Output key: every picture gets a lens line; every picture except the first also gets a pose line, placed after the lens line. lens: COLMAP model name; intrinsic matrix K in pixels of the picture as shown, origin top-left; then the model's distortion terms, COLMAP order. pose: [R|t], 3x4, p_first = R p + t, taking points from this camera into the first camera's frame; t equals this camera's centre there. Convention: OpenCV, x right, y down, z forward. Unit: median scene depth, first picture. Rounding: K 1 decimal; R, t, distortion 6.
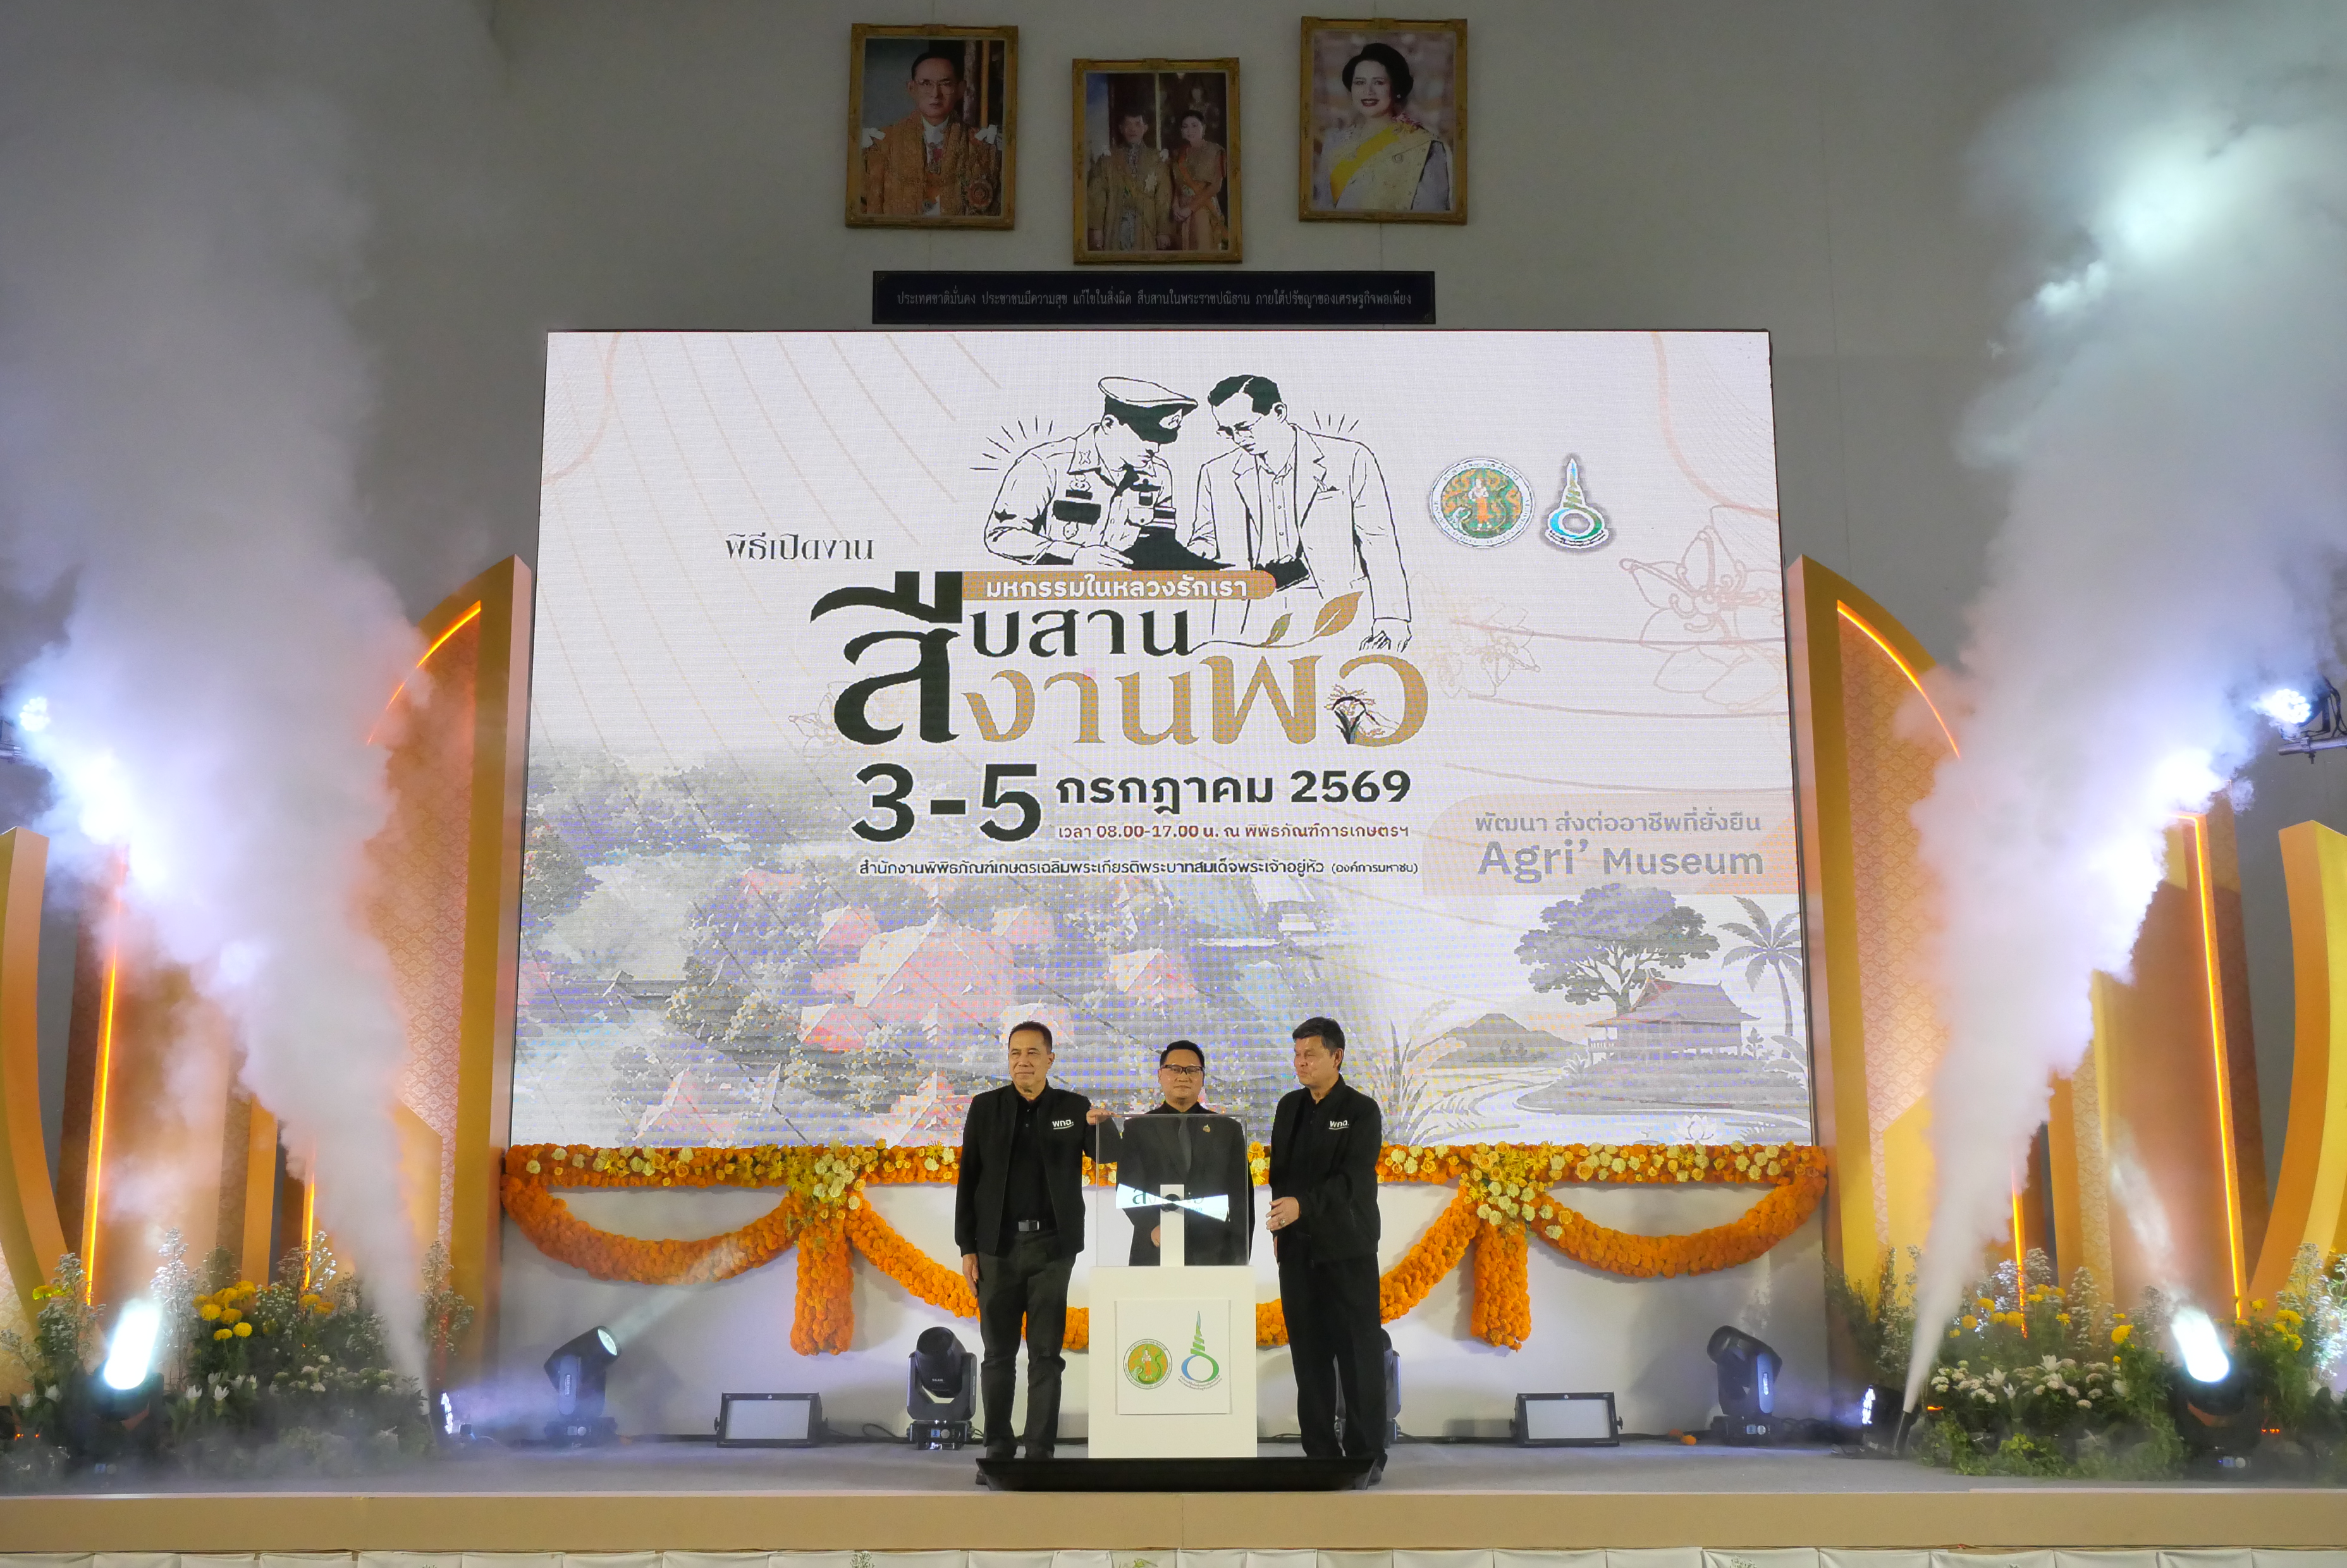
lens RADIAL K [[2336.4, 0, 1173.5], [0, 2336.4, 784.0], [0, 0, 1]] dist [-0.010054, 0.012792]
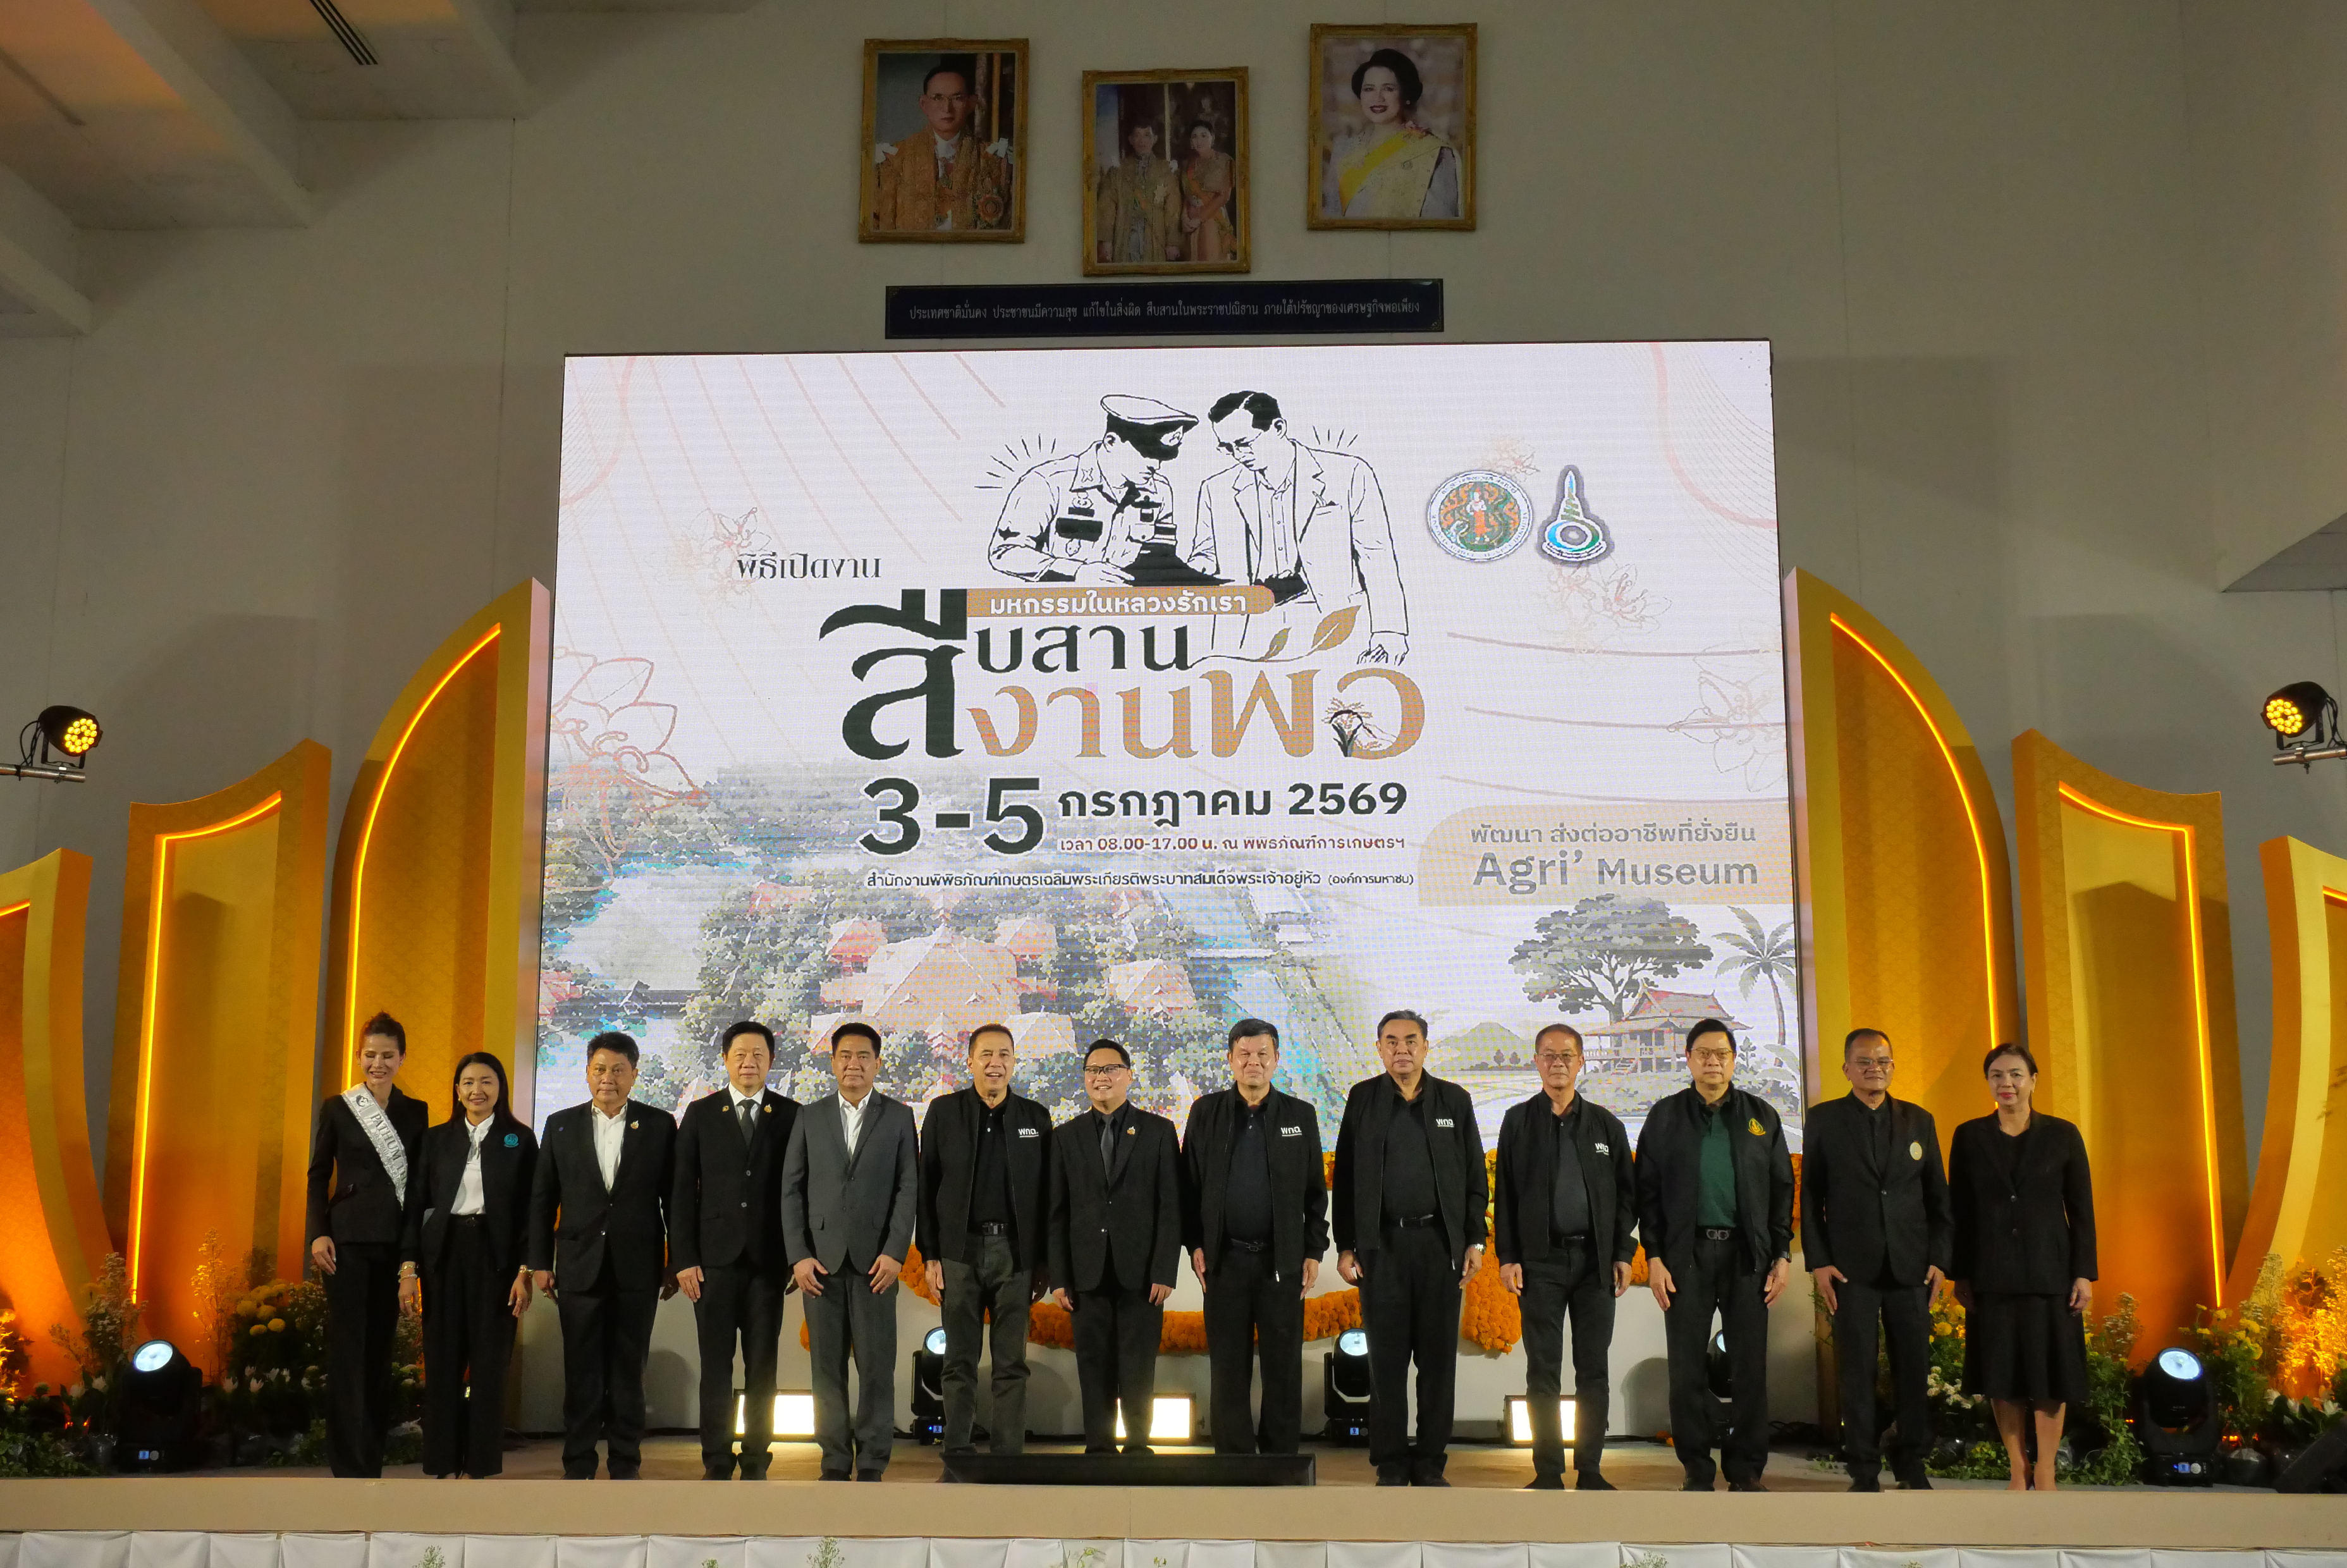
lens RADIAL K [[2483.5, 0, 1165.8], [0, 2483.5, 788.5], [0, 0, 1]] dist [-0.013278, 0.016653]
pose [[0.998839, -0.003739, -0.048027, 0.048149], [0.004614, 0.999825, 0.018124, -0.023061], [0.047951, -0.018324, 0.998682, -0.080878]]
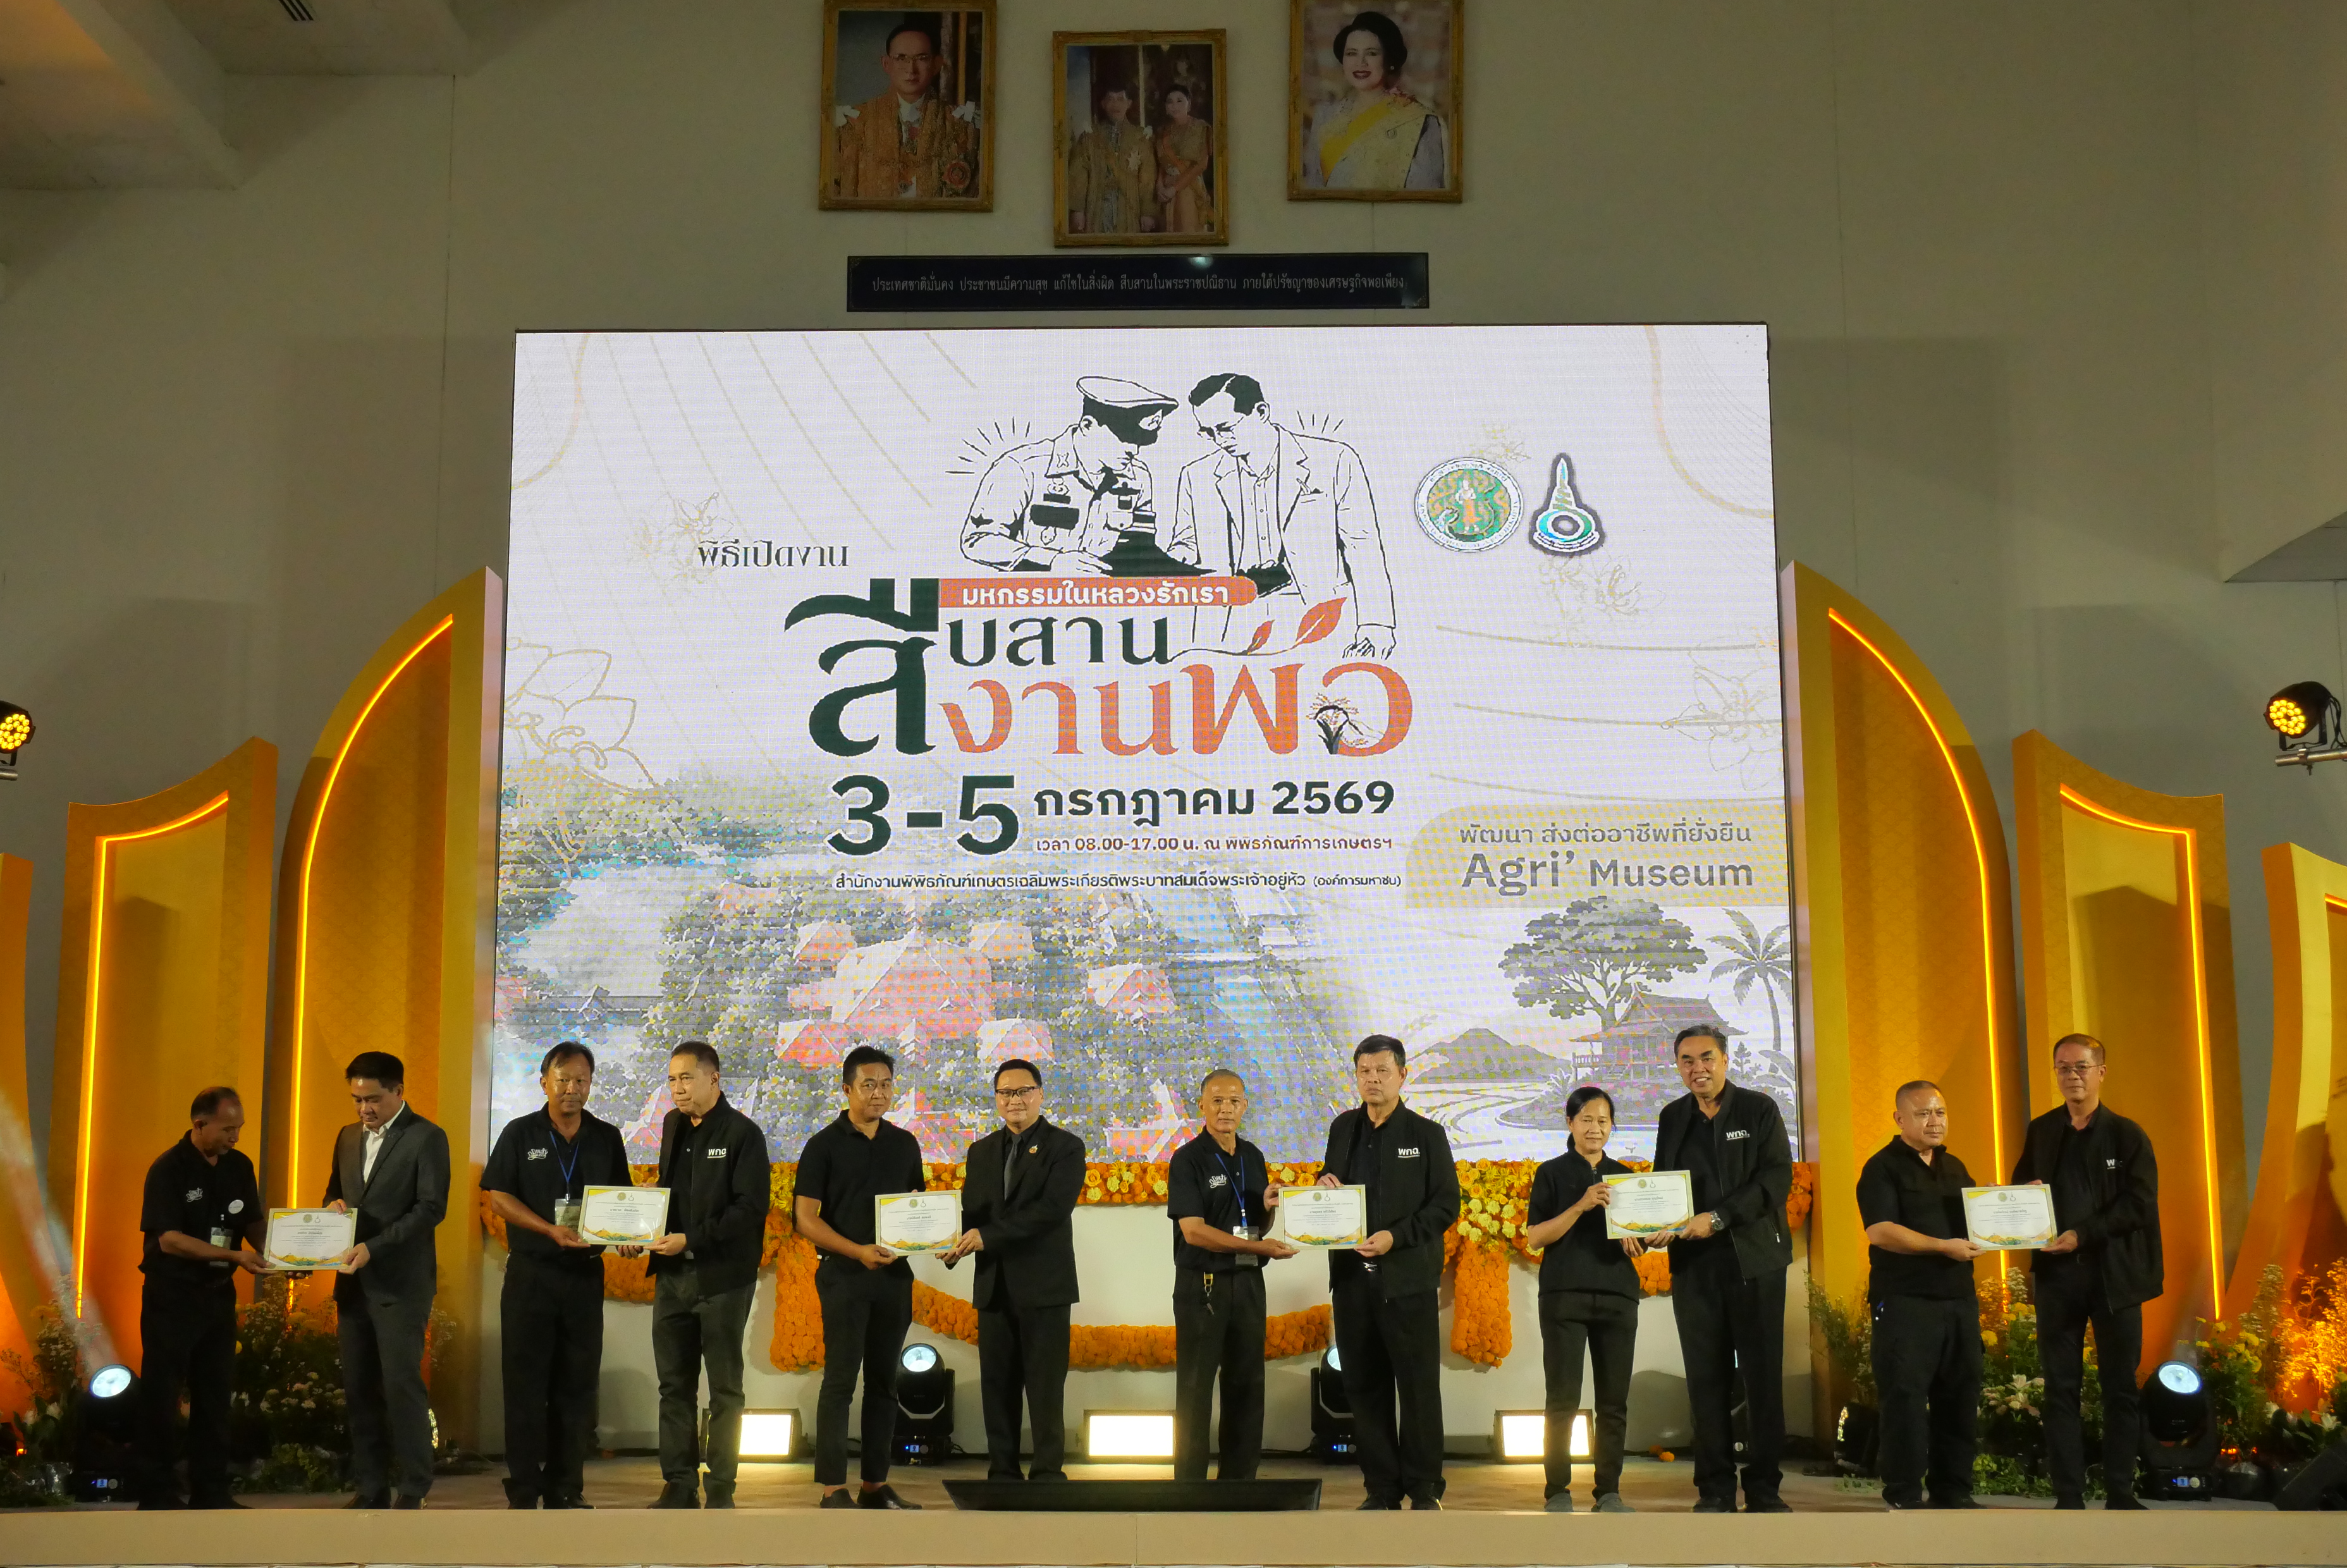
lens RADIAL K [[2697.5, 0, 1165.8], [0, 2697.5, 781.2], [0, 0, 1]] dist [-0.030648, 0.090774]
pose [[0.999834, -0.002034, -0.018083, 0.025635], [0.002657, 0.999400, 0.034531, -0.044691], [0.018002, -0.034573, 0.999240, -0.134571]]
